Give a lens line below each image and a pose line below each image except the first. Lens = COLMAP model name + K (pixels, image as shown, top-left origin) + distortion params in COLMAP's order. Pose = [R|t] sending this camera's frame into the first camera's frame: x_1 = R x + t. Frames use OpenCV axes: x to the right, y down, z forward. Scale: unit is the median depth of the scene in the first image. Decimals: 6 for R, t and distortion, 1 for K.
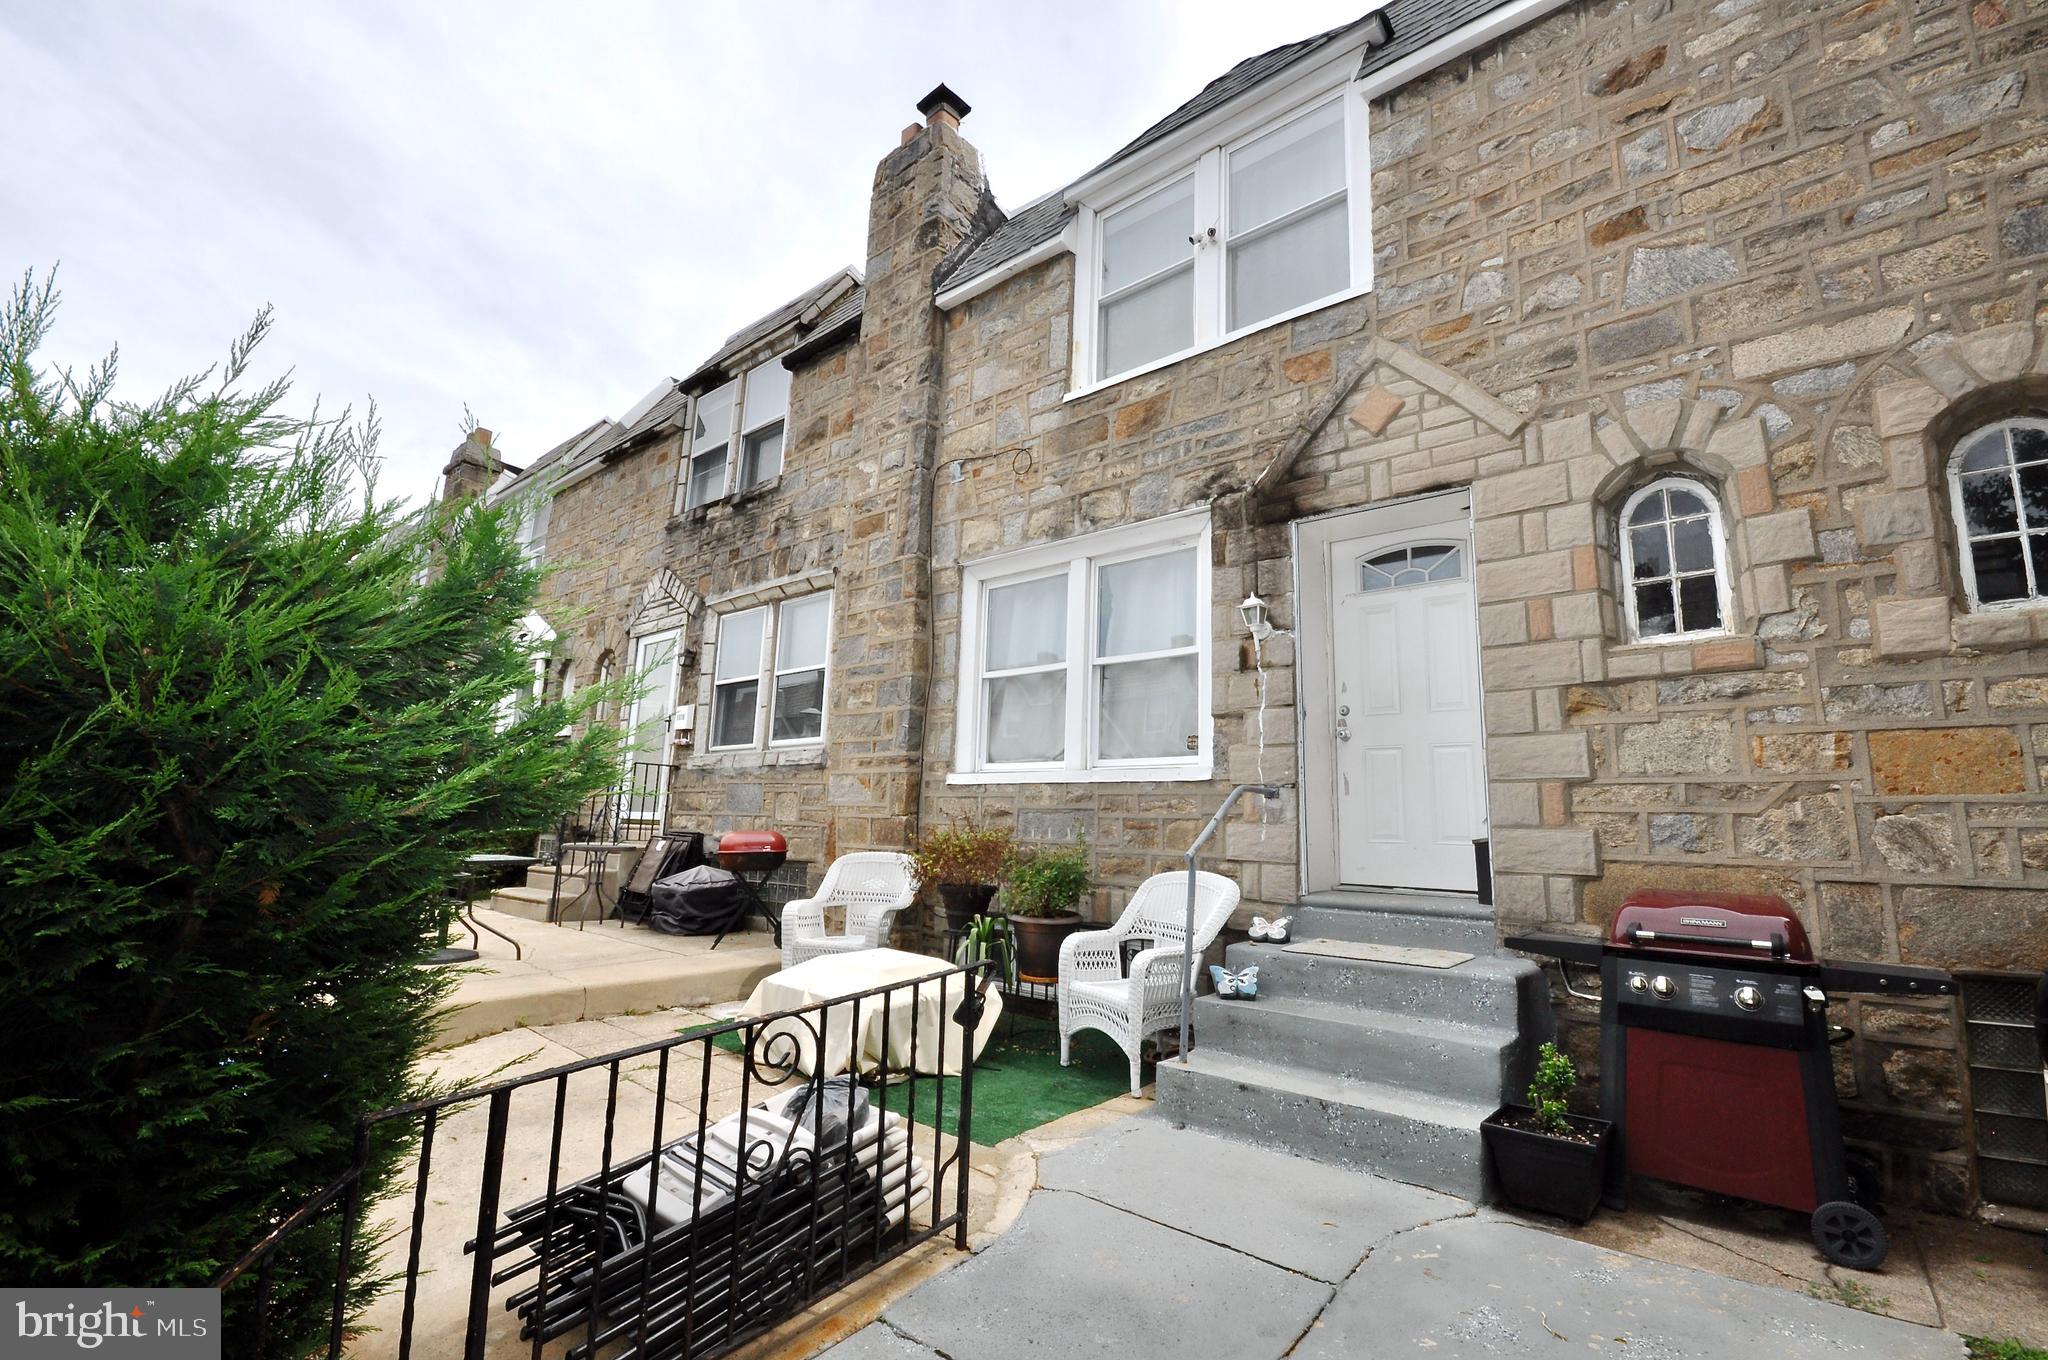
lens RADIAL K [[904.3, 0, 1024.0], [0, 904.3, 680.0], [0, 0, 1]] dist [0.017980, -0.016808]
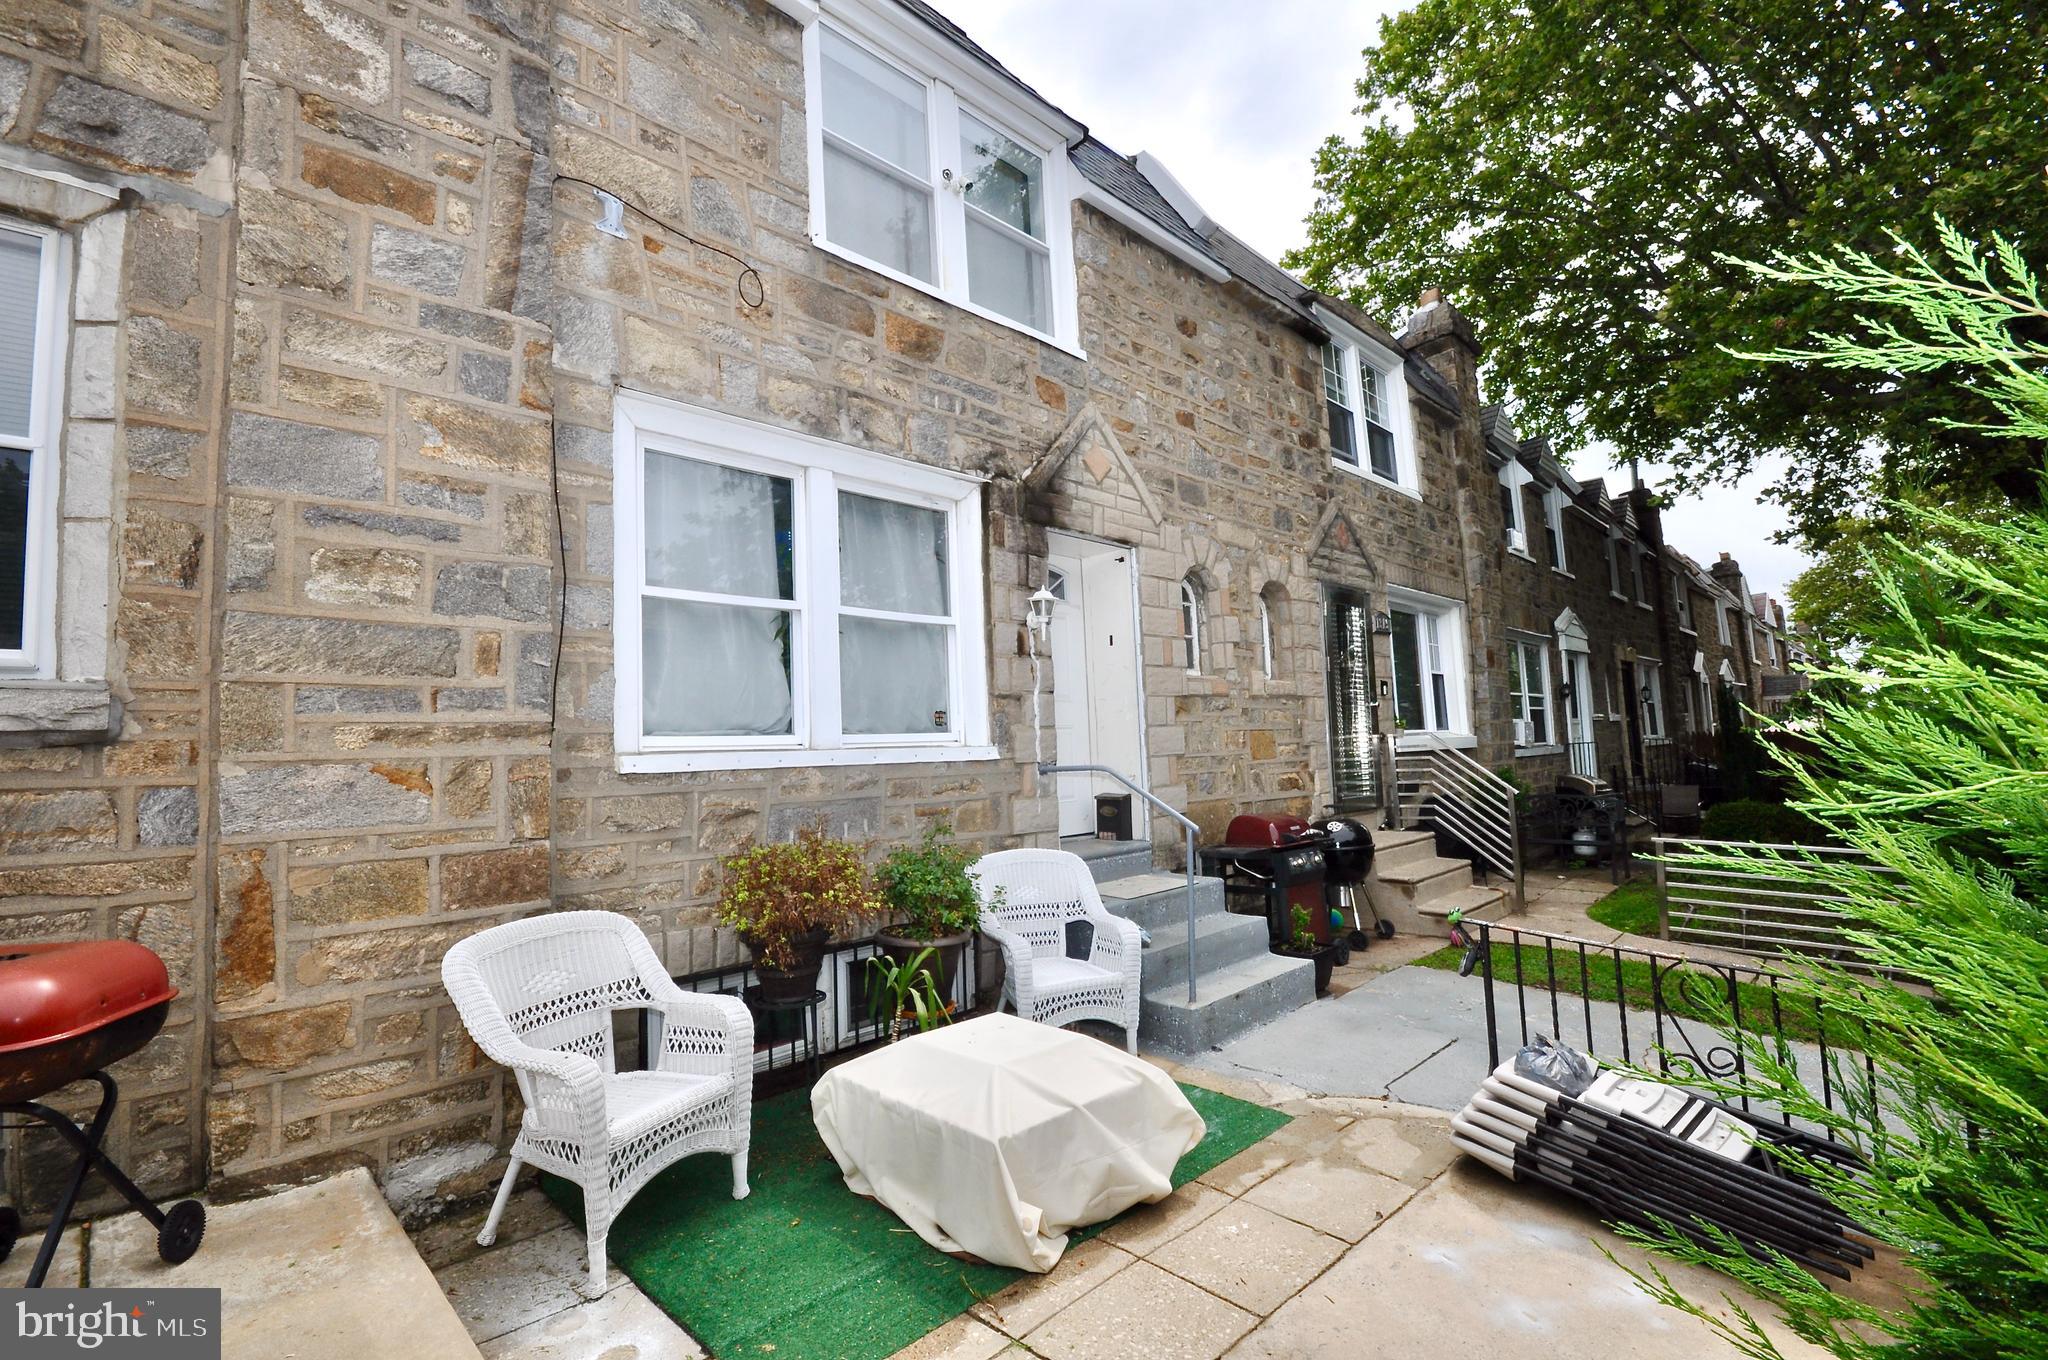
lens RADIAL K [[904.3, 0, 1024.0], [0, 904.3, 680.0], [0, 0, 1]] dist [0.017980, -0.016808]
pose [[0.078016, 0.052213, 0.995584, -0.777304], [-0.123325, 0.991463, -0.042333, 0.060386], [-0.989295, -0.119478, 0.083789, 0.868483]]
